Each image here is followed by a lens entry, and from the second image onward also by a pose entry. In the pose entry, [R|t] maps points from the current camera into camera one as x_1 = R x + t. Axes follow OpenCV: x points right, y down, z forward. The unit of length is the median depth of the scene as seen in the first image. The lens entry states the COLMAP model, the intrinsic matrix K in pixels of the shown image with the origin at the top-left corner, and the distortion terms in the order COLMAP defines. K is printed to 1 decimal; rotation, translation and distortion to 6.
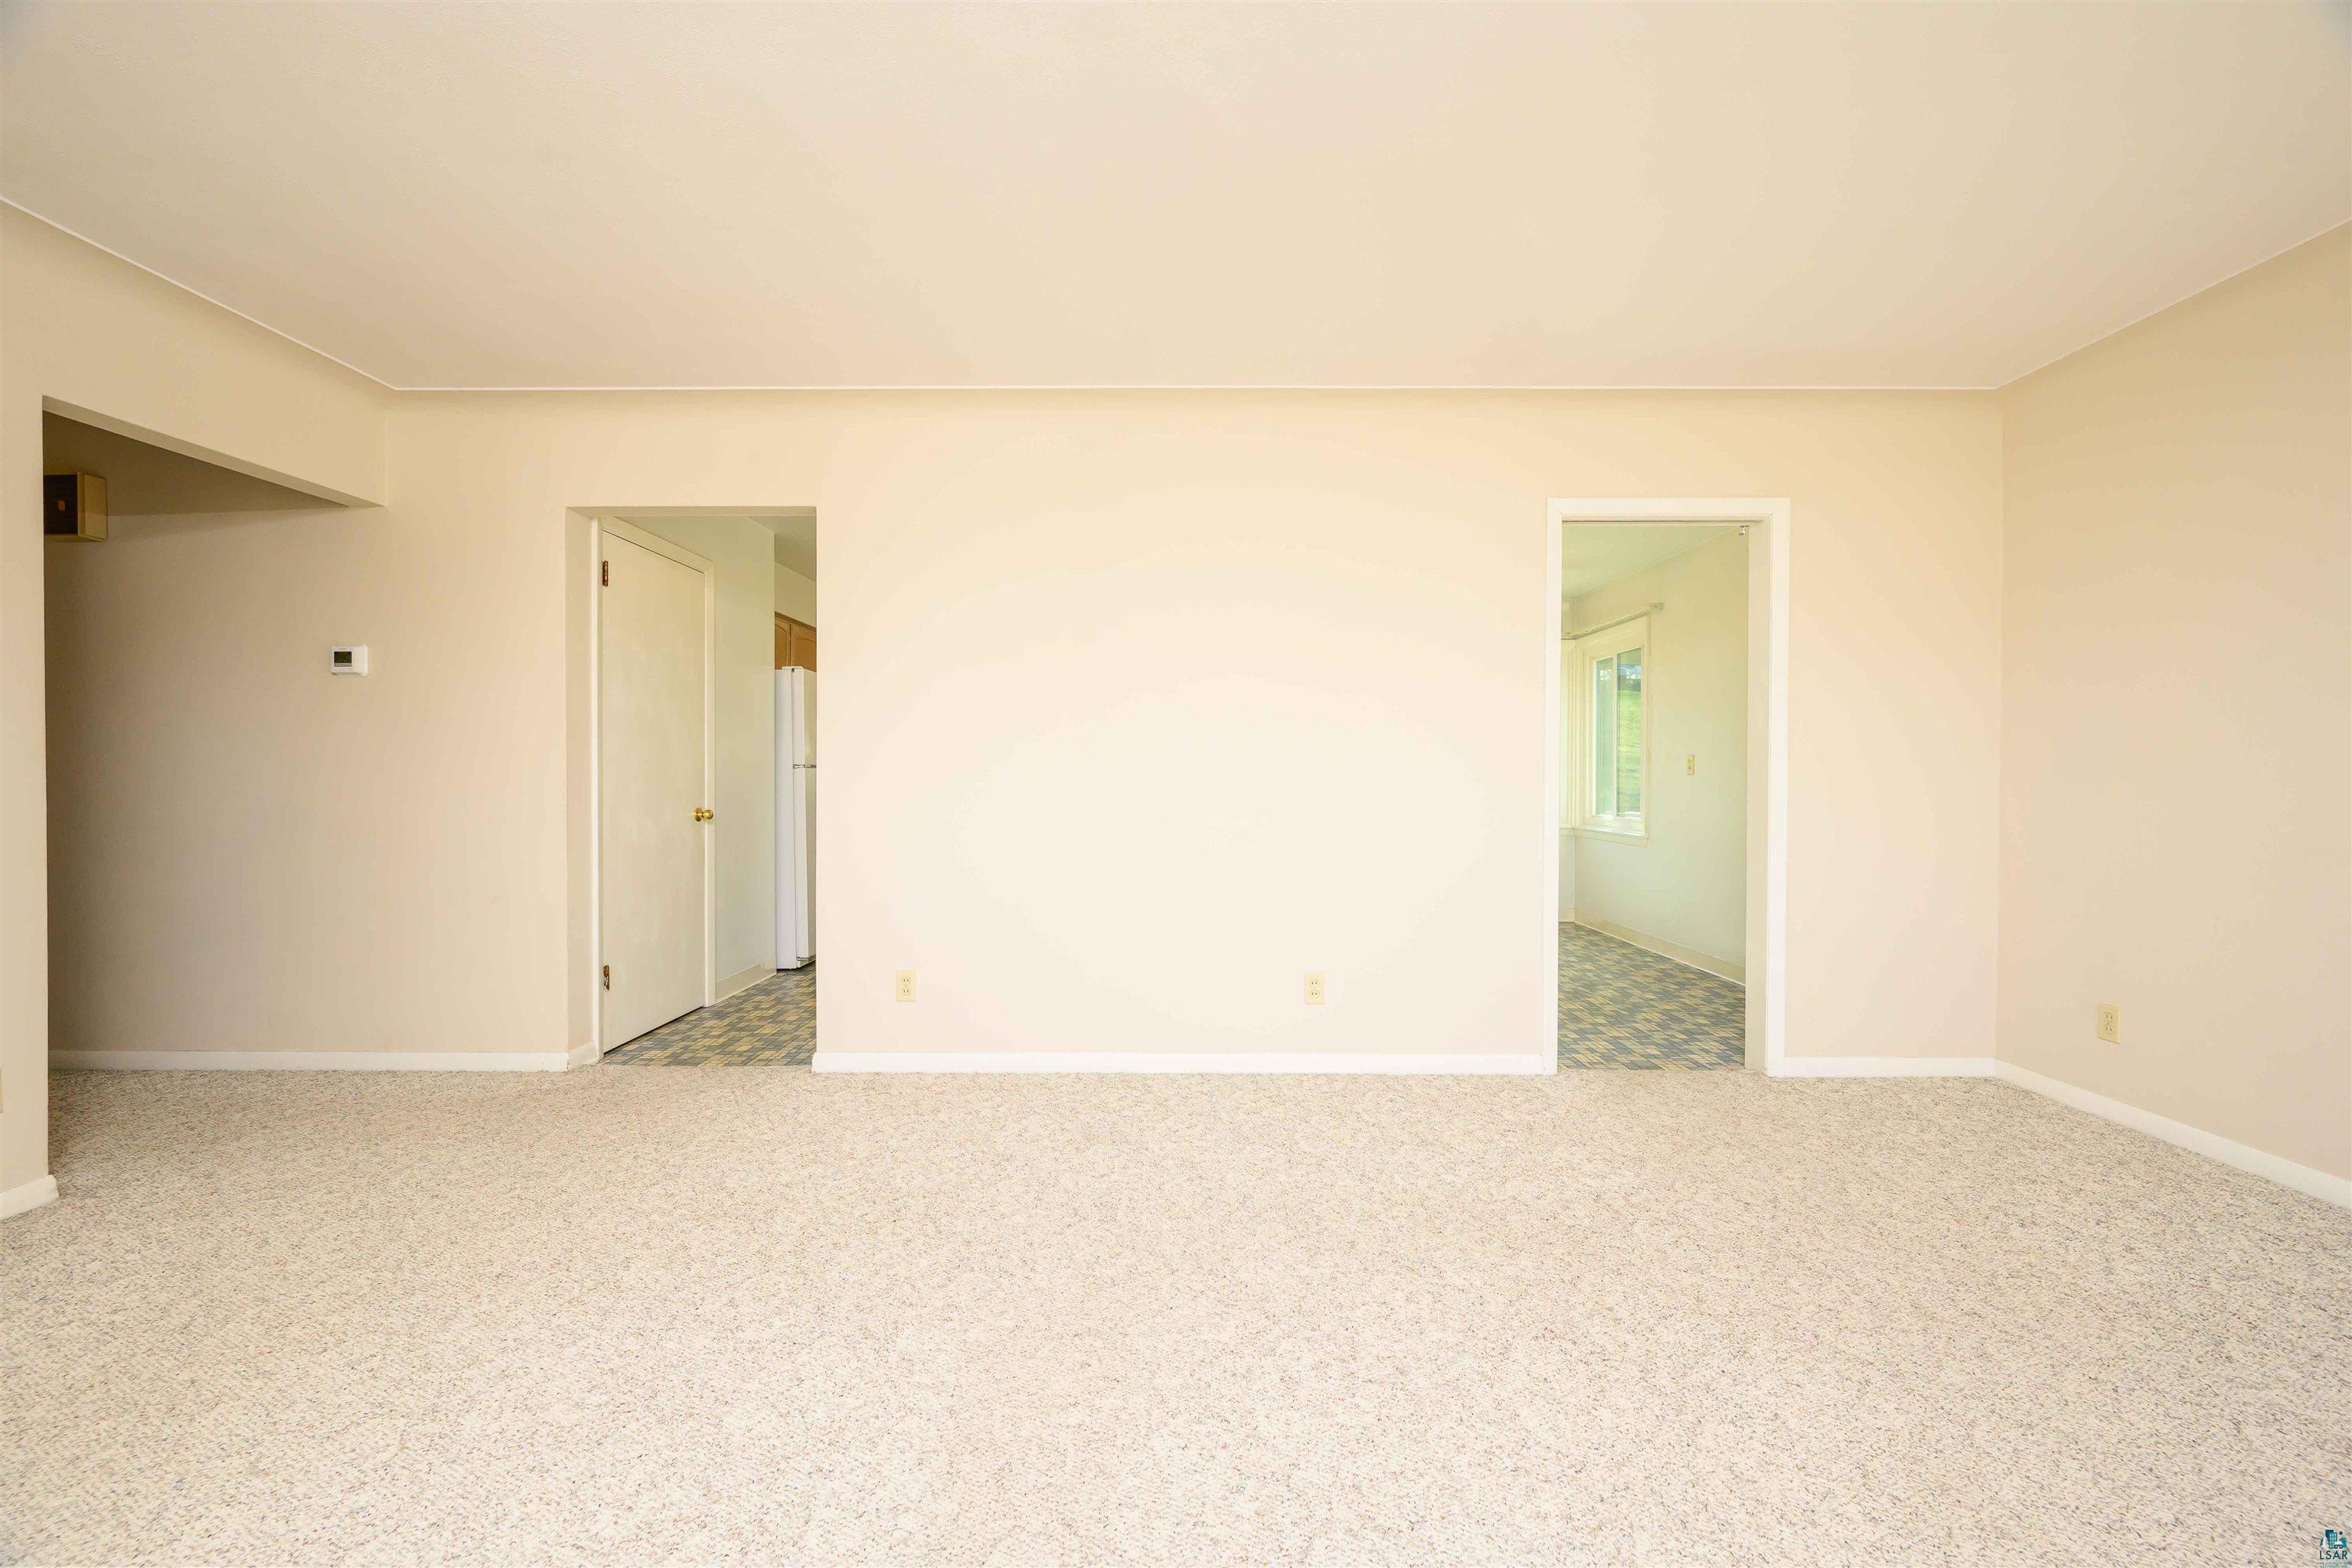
lens RADIAL K [[917.5, 0, 1168.9], [0, 917.5, 793.9], [0, 0, 1]] dist [-0.000972, 0.000028]
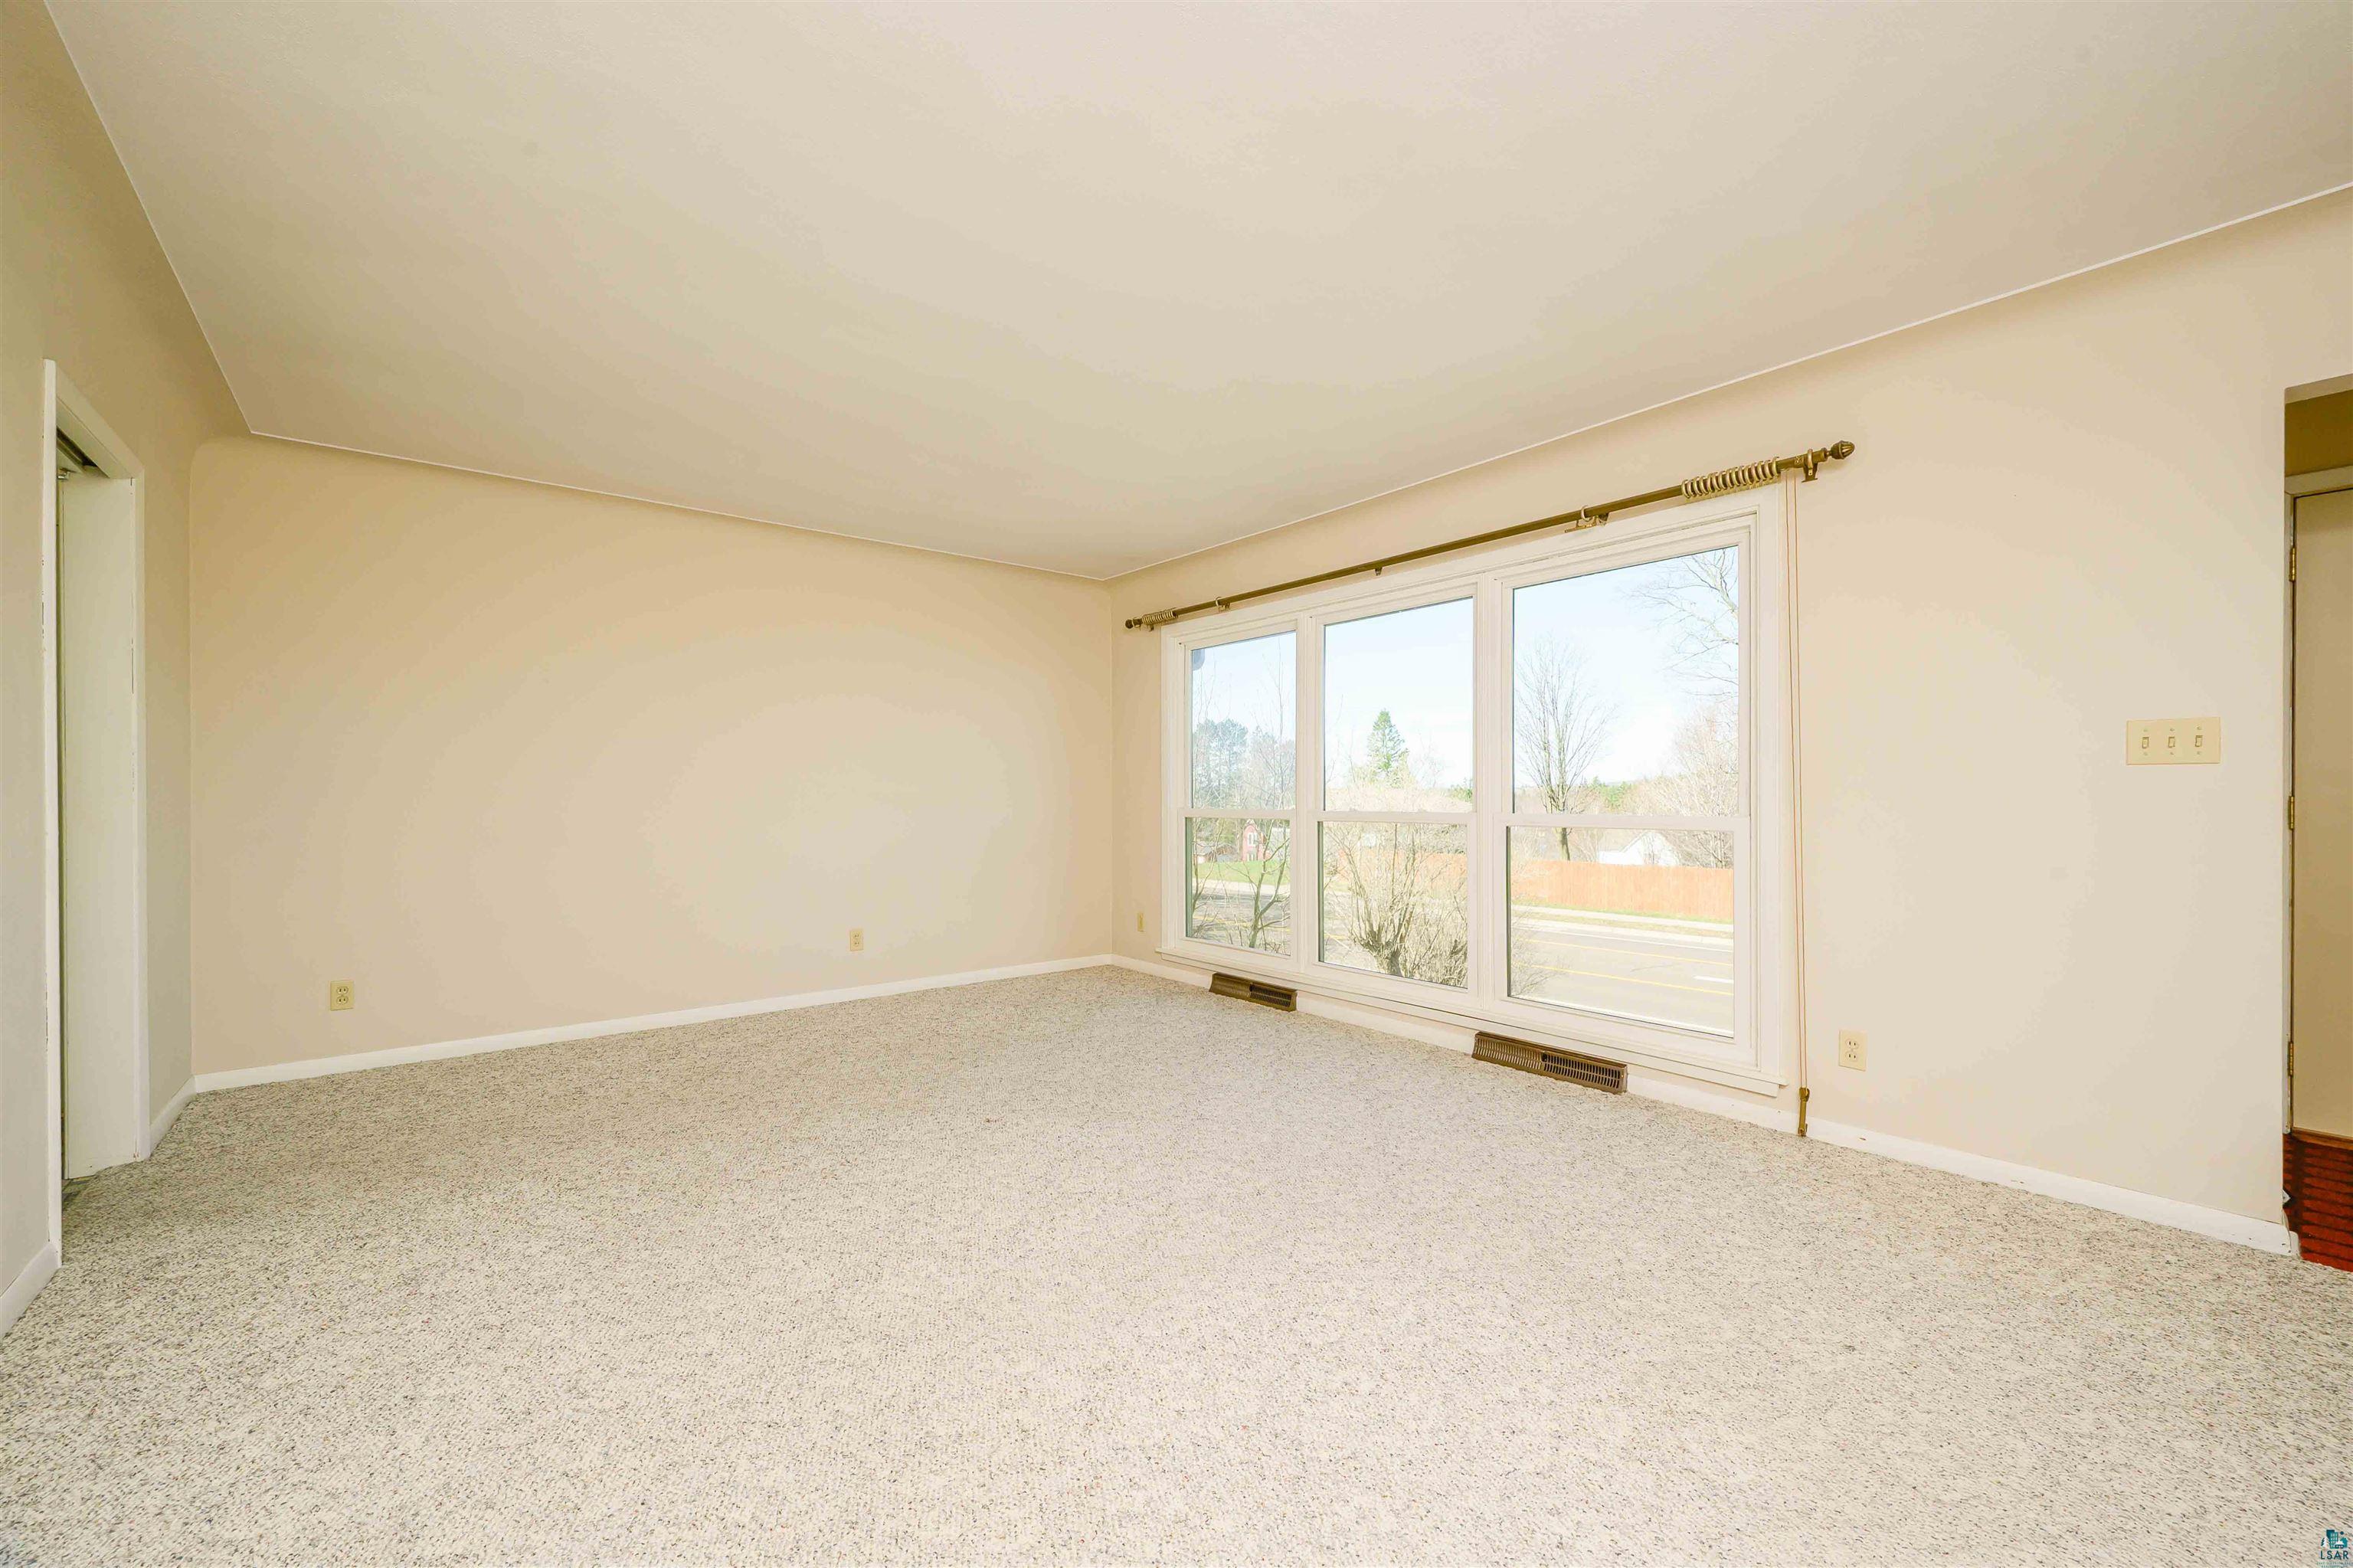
lens RADIAL K [[917.9, 0, 1186.7], [0, 917.9, 799.4], [0, 0, 1]] dist [-0.000972, 0.000028]
pose [[-0.645777, -0.001354, 0.763525, -0.615976], [0.015926, 0.999757, 0.015243, -0.015621], [-0.763360, 0.022004, -0.645599, 0.860296]]
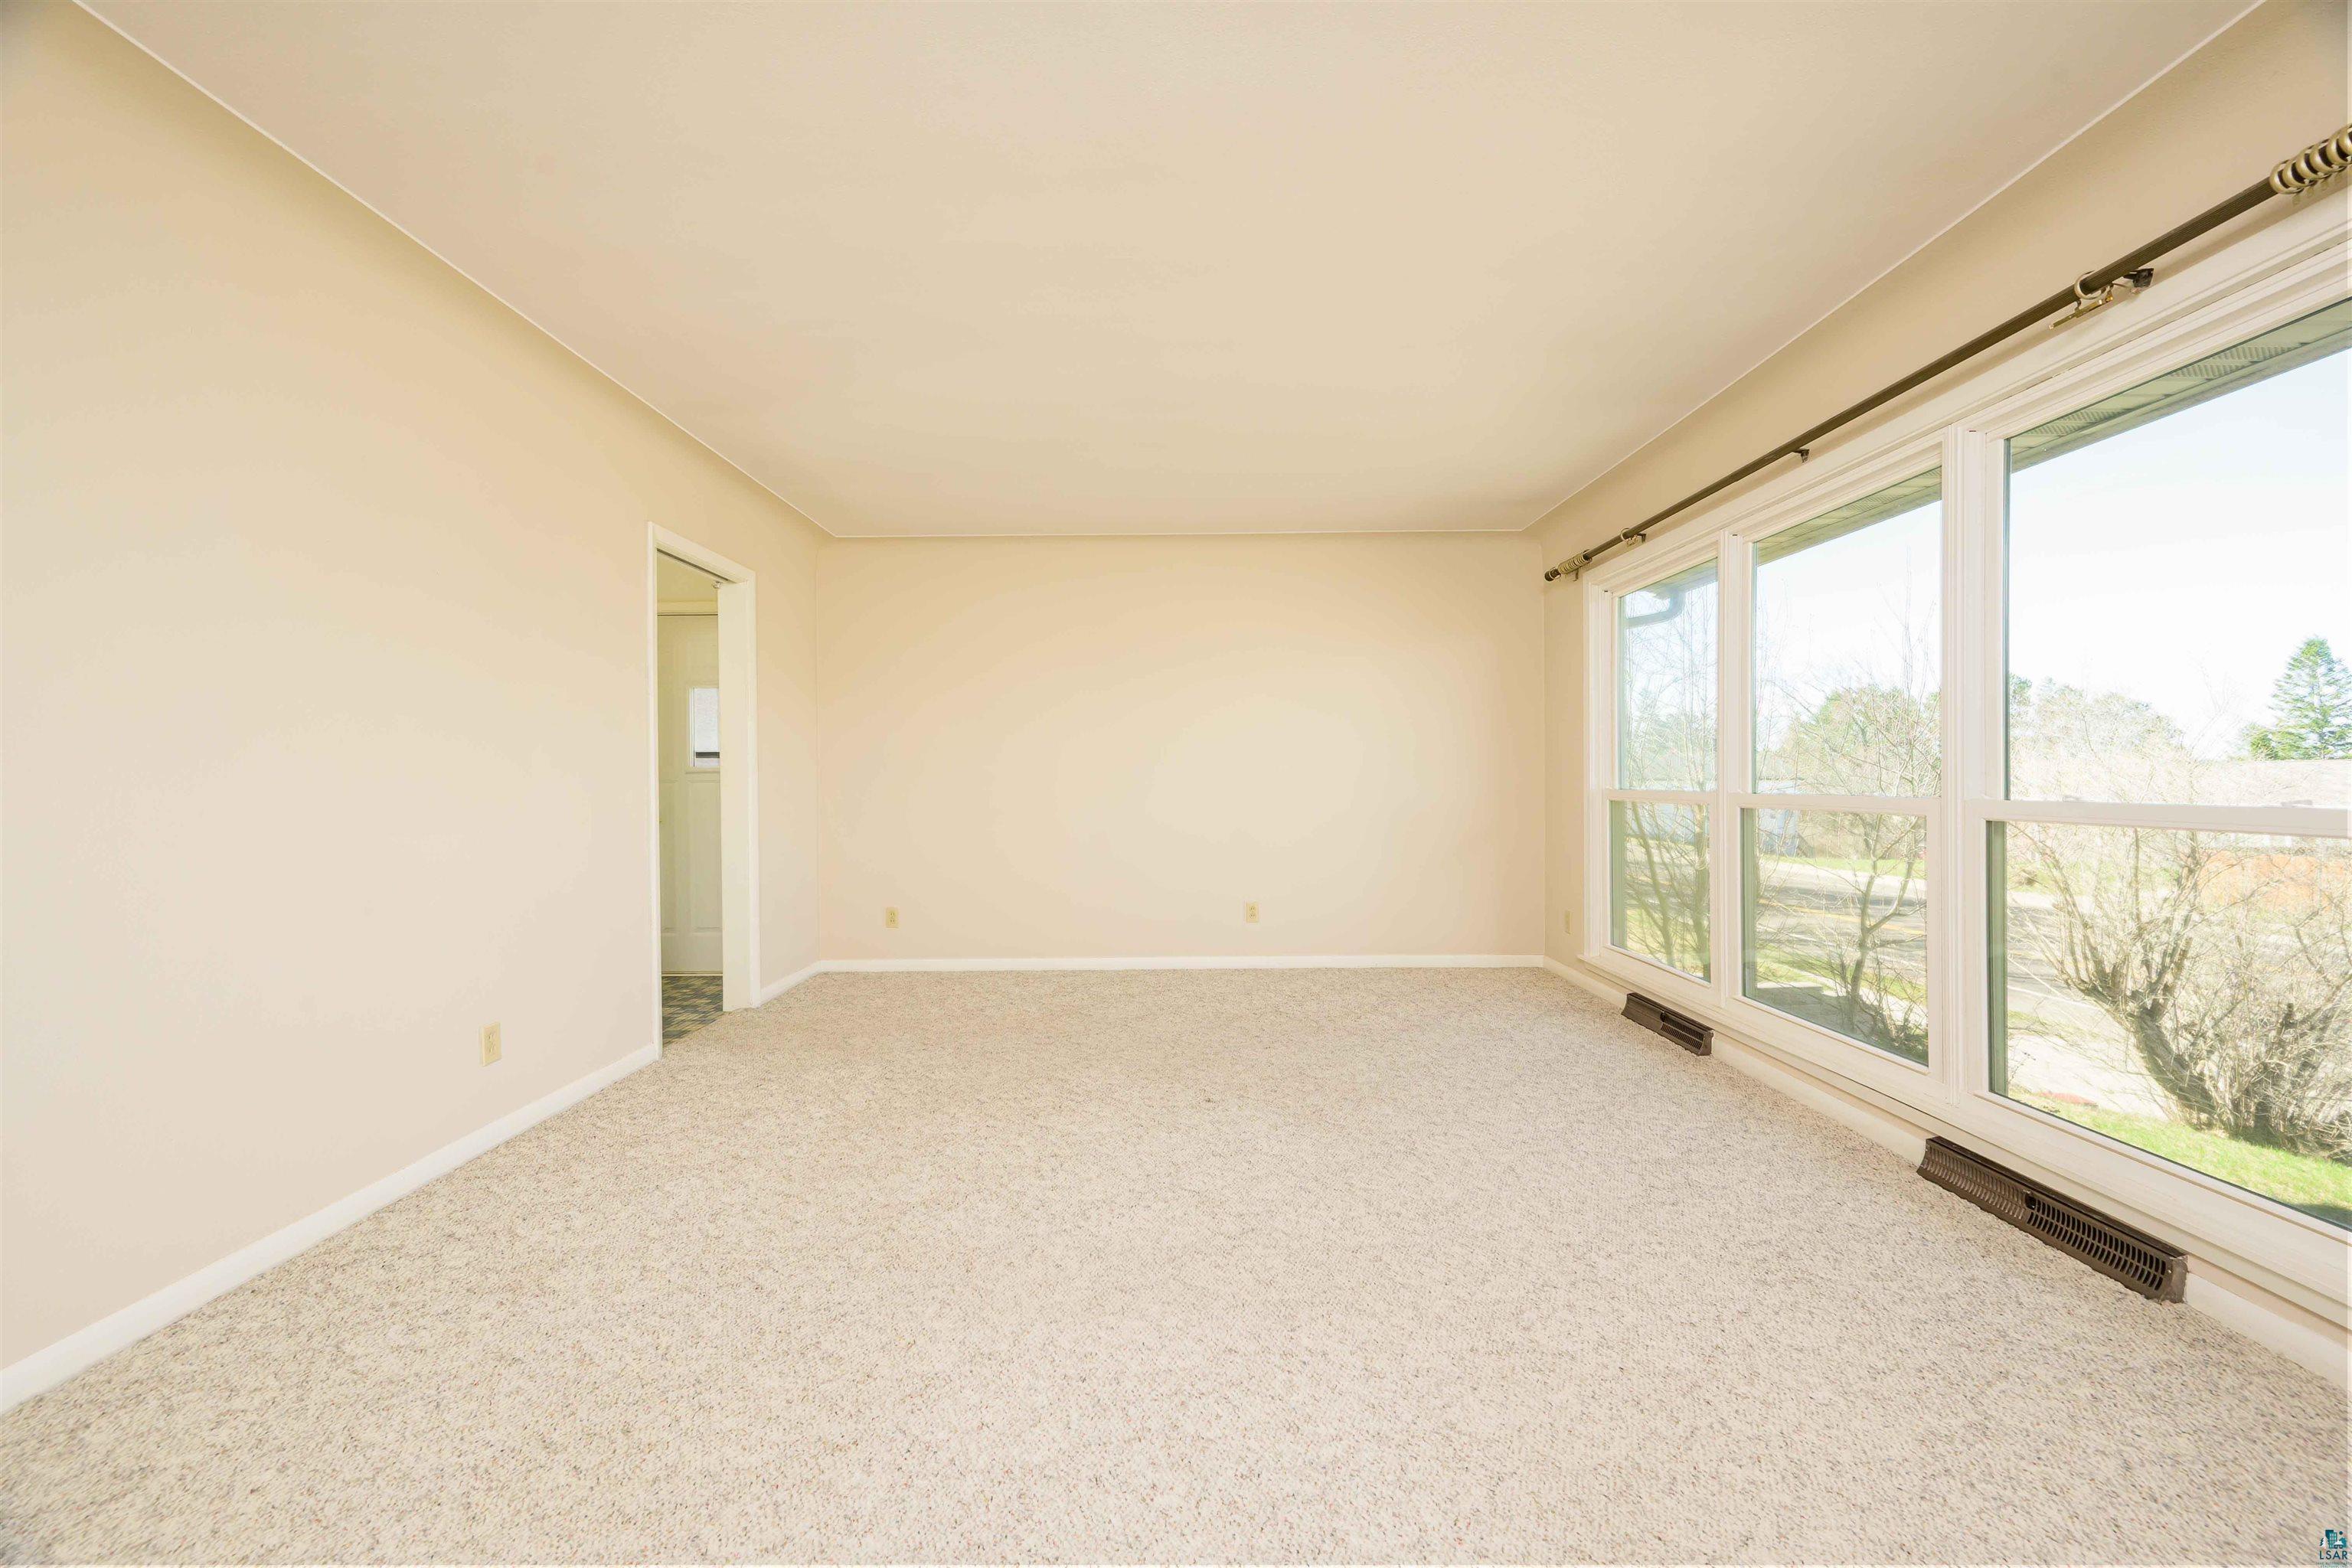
lens RADIAL K [[917.5, 0, 1190.6], [0, 917.5, 782.0], [0, 0, 1]] dist [-0.000972, 0.000028]
pose [[-0.022674, -0.004712, 0.999732, -0.711466], [0.024348, 0.999690, 0.005264, -0.006745], [-0.999446, 0.024461, -0.022553, 0.424062]]
